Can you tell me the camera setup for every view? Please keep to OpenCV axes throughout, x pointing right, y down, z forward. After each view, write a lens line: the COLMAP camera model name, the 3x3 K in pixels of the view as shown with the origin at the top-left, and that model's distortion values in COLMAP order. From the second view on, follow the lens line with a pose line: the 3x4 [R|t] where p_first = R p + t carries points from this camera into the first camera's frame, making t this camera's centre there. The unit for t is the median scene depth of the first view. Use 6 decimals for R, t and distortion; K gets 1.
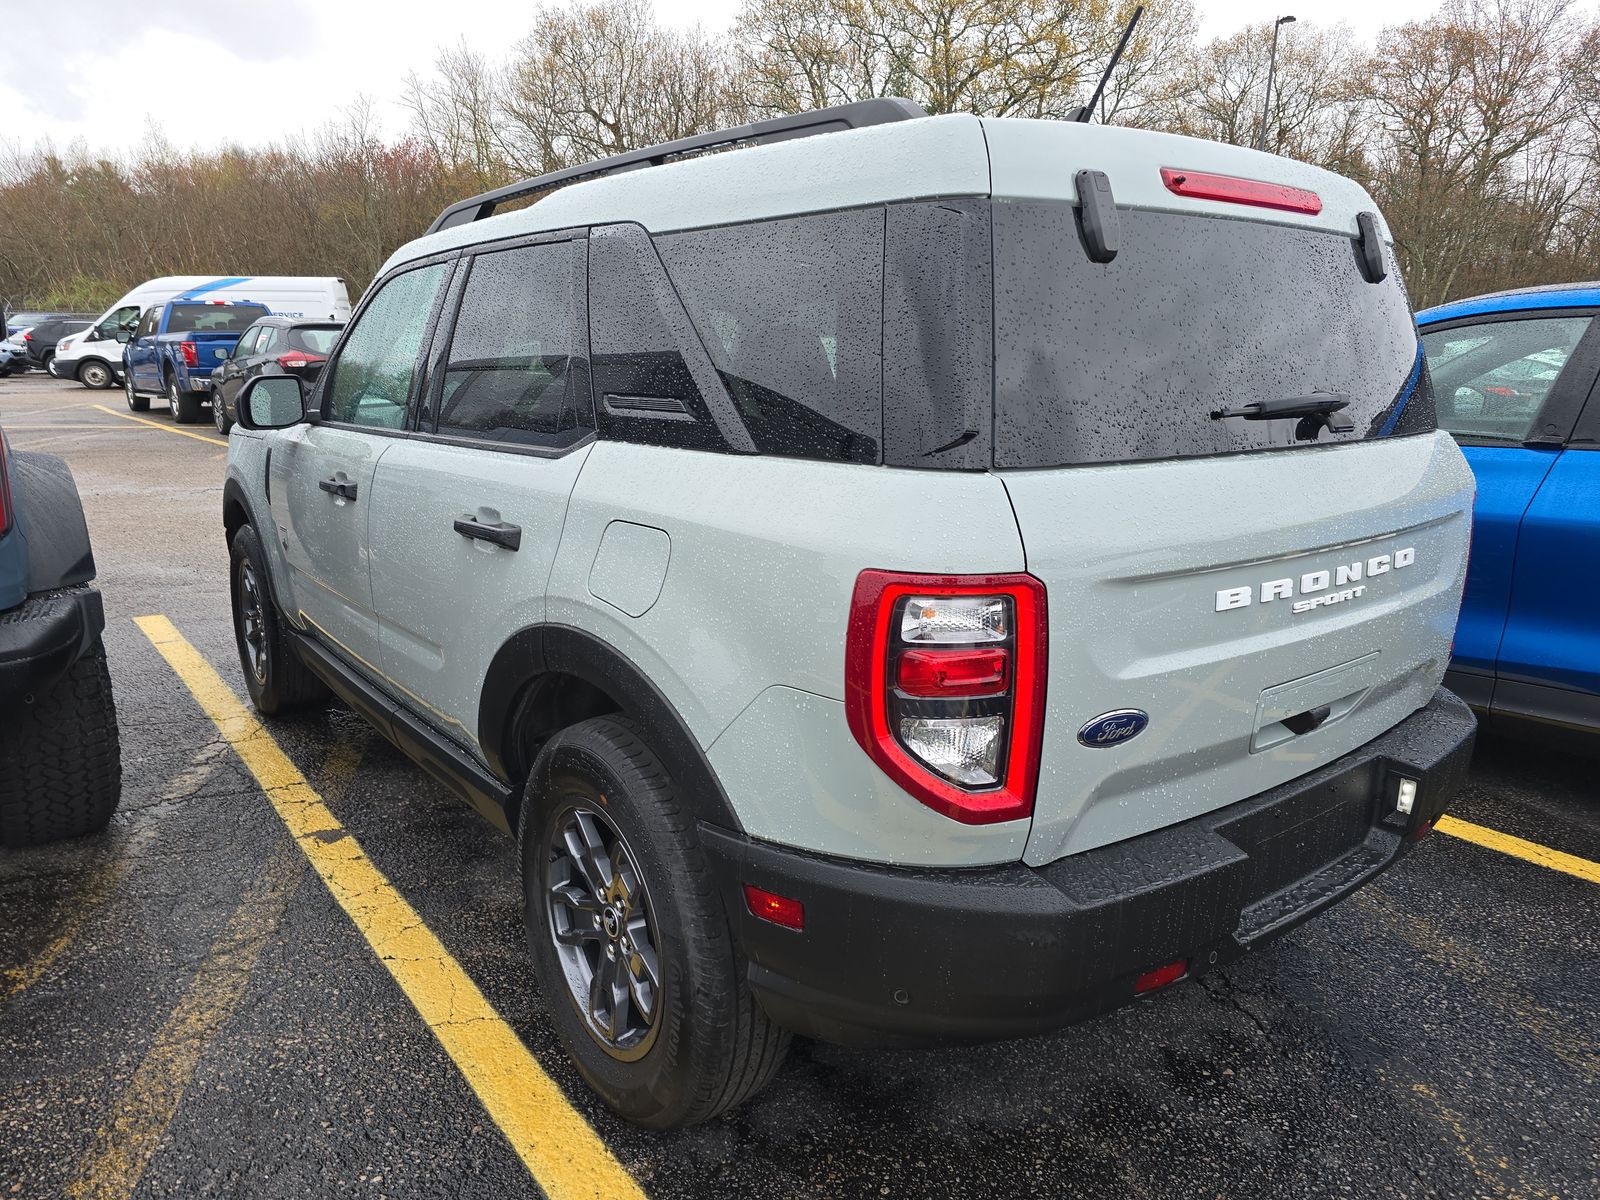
lens RADIAL K [[1061.5, 0, 789.4], [0, 1061.5, 603.7], [0, 0, 1]] dist [0.062715, -0.056566]
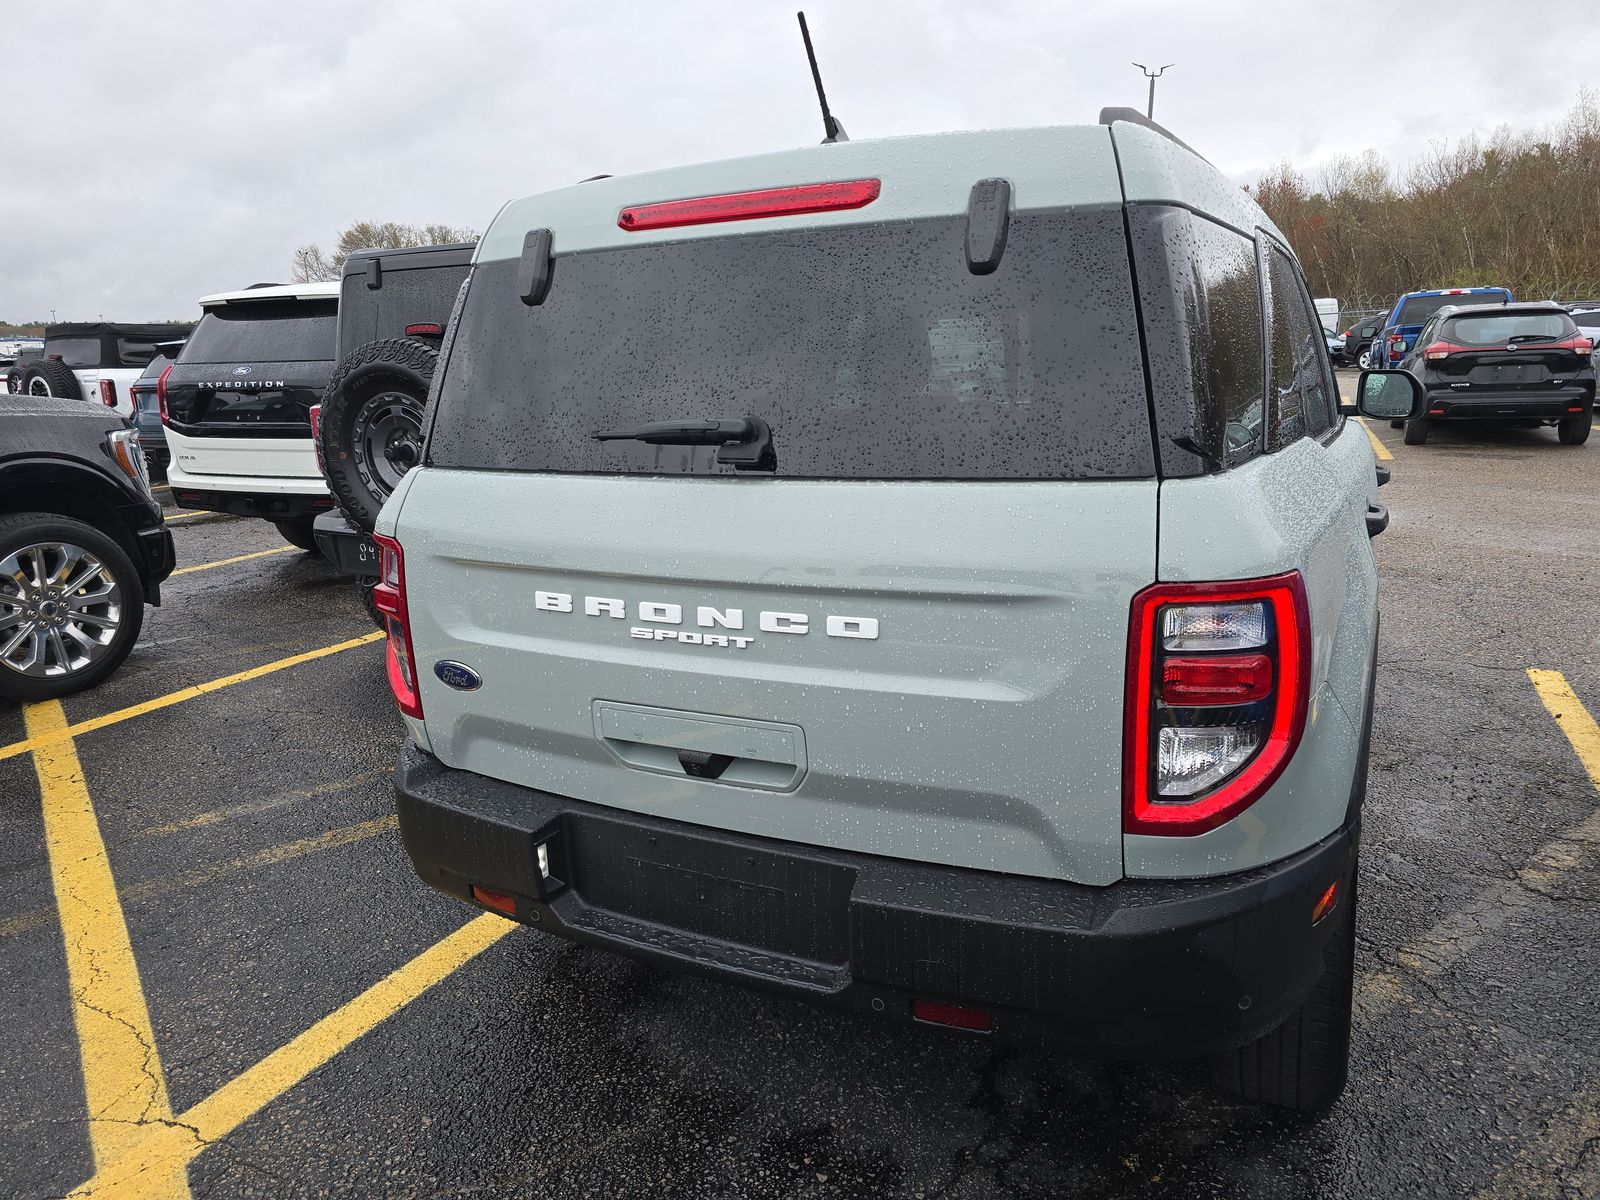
lens RADIAL K [[1061.5, 0, 789.4], [0, 1061.5, 603.7], [0, 0, 1]] dist [0.062715, -0.056566]
pose [[0.436852, 0.177788, -0.881789, 1.380160], [-0.170336, 0.978888, 0.112978, -0.156058], [0.883259, 0.100846, 0.457913, 0.659470]]
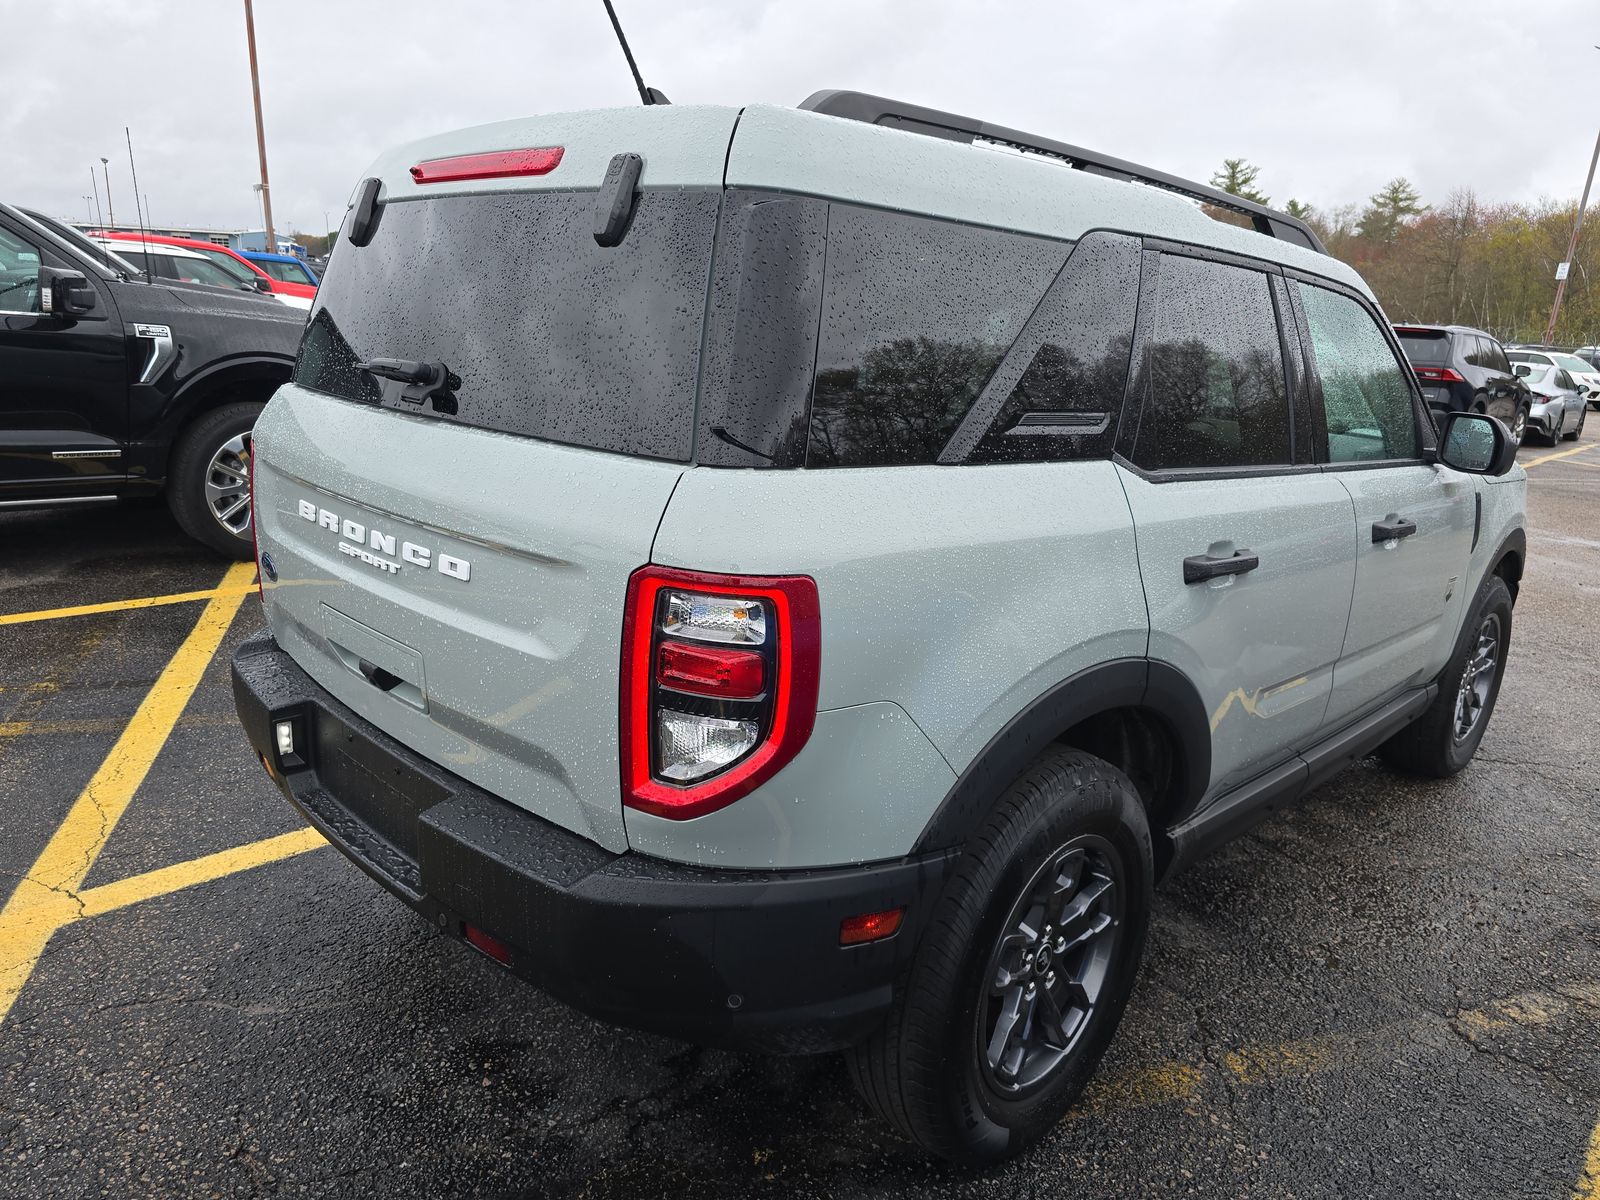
lens RADIAL K [[1066.9, 0, 794.4], [0, 1066.9, 602.1], [0, 0, 1]] dist [0.061760, -0.061140]
pose [[0.145932, 0.245686, -0.958302, 1.588825], [-0.288752, 0.937070, 0.196271, -0.289727], [0.946217, 0.248069, 0.207690, 1.203559]]
